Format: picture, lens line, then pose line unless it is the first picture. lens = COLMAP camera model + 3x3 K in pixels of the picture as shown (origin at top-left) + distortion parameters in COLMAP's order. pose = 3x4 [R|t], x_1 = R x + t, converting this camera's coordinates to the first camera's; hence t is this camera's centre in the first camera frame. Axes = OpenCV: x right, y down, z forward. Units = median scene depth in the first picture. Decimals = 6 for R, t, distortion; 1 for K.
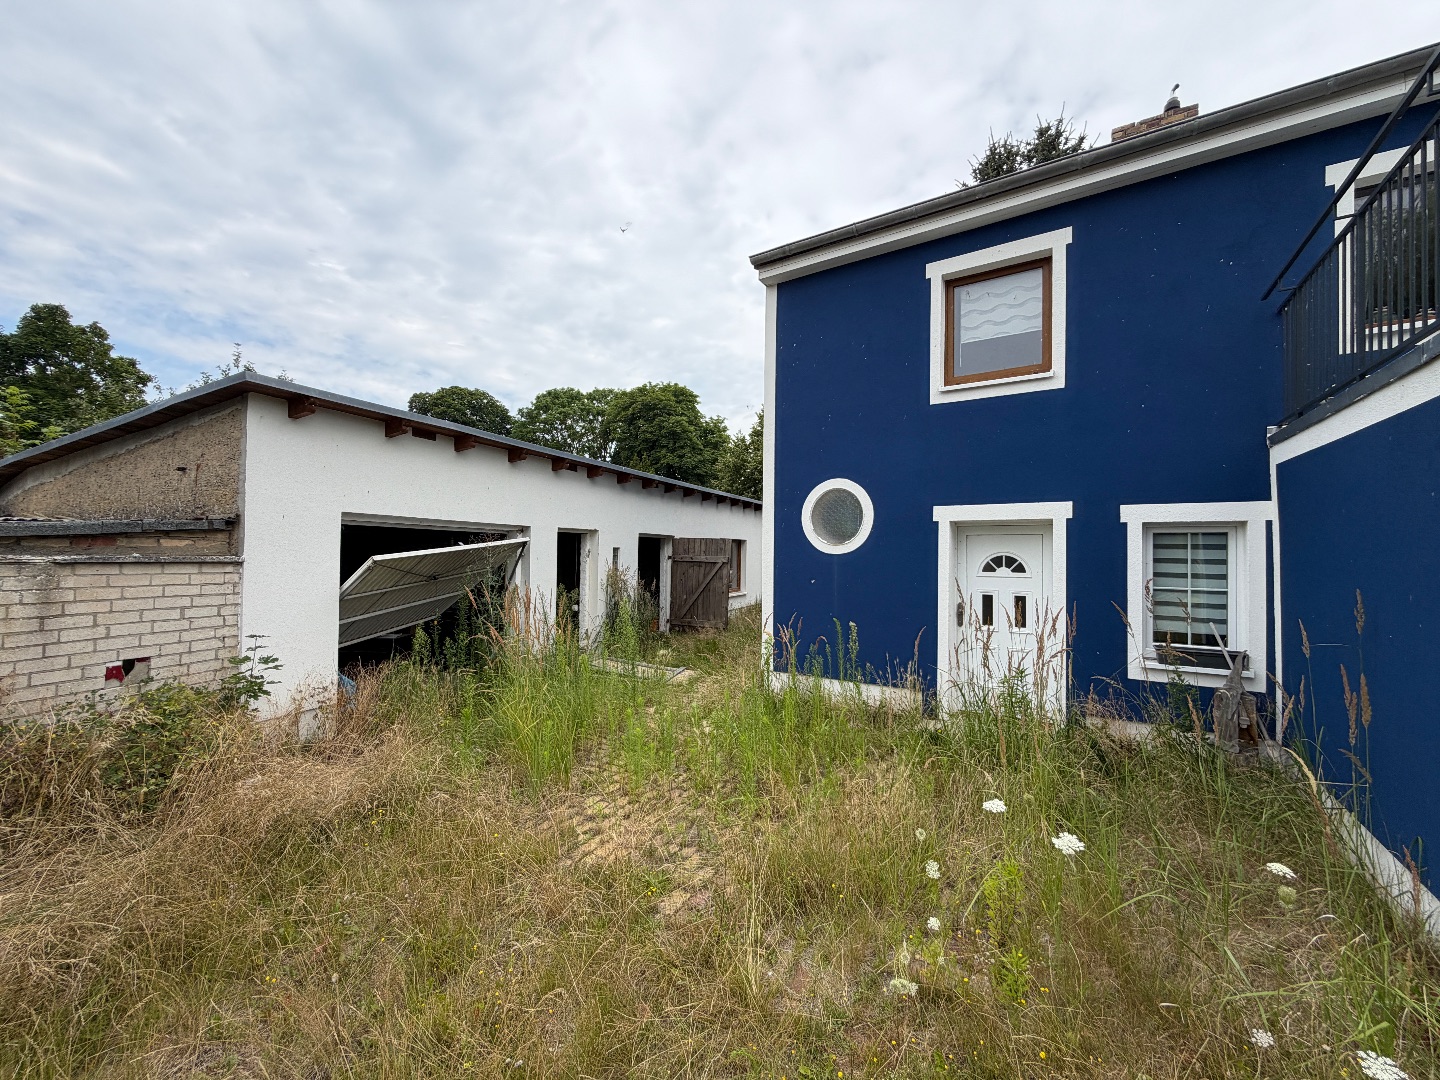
lens RADIAL K [[573.7, 0, 717.1], [0, 573.7, 542.5], [0, 0, 1]] dist [0.002519, 0.000048]
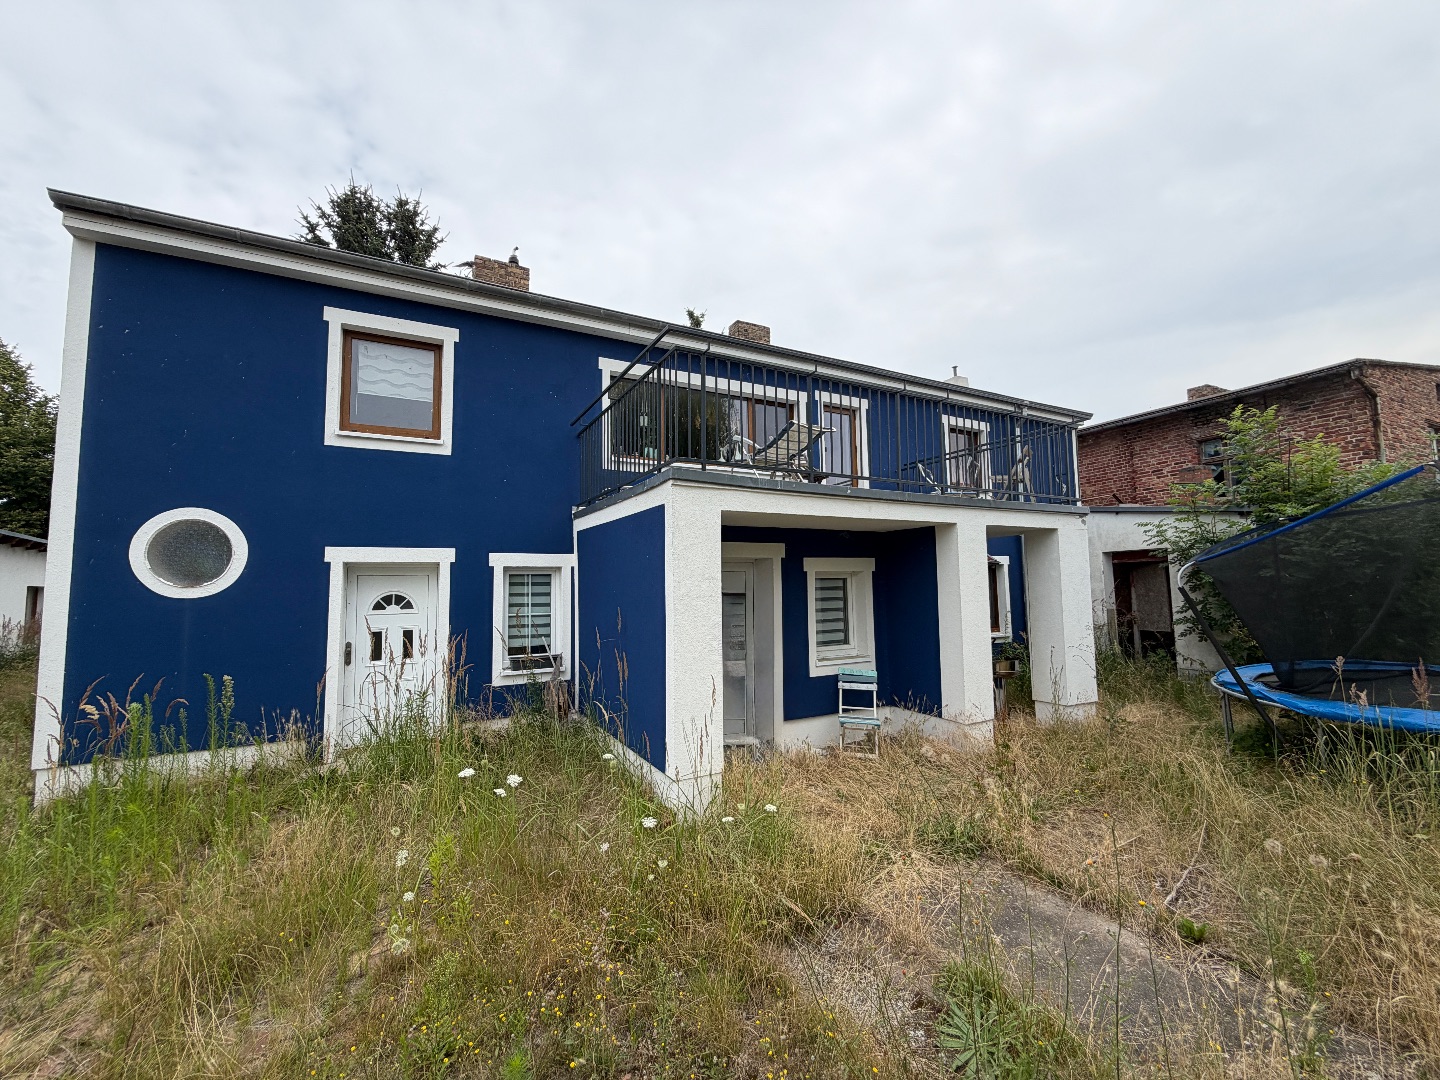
lens RADIAL K [[578.2, 0, 716.7], [0, 578.2, 543.0], [0, 0, 1]] dist [0.000924, -0.000577]
pose [[0.491738, 0.049560, 0.869332, -0.131478], [0.008468, 0.998060, -0.061688, -0.001562], [-0.870702, 0.037695, 0.490364, -0.066527]]
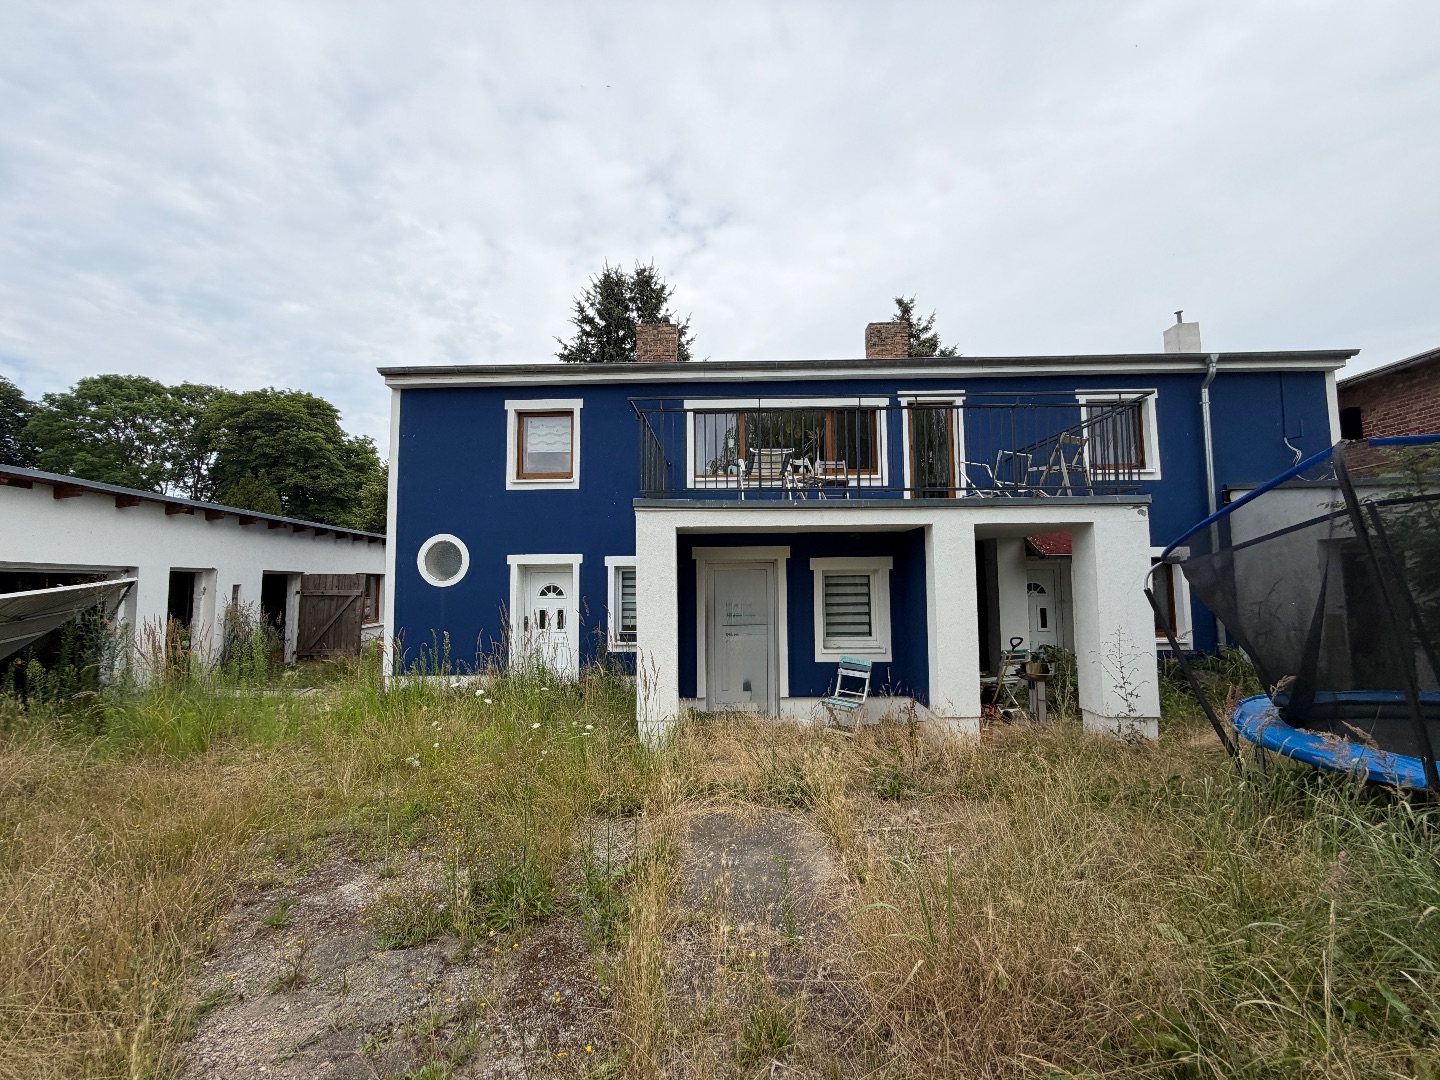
lens RADIAL K [[578.2, 0, 716.7], [0, 578.2, 543.0], [0, 0, 1]] dist [0.000924, -0.000577]
pose [[0.854555, 0.015329, 0.519135, 0.037537], [0.010006, 0.998893, -0.045967, -0.014041], [-0.519265, 0.044476, 0.853455, -0.528449]]
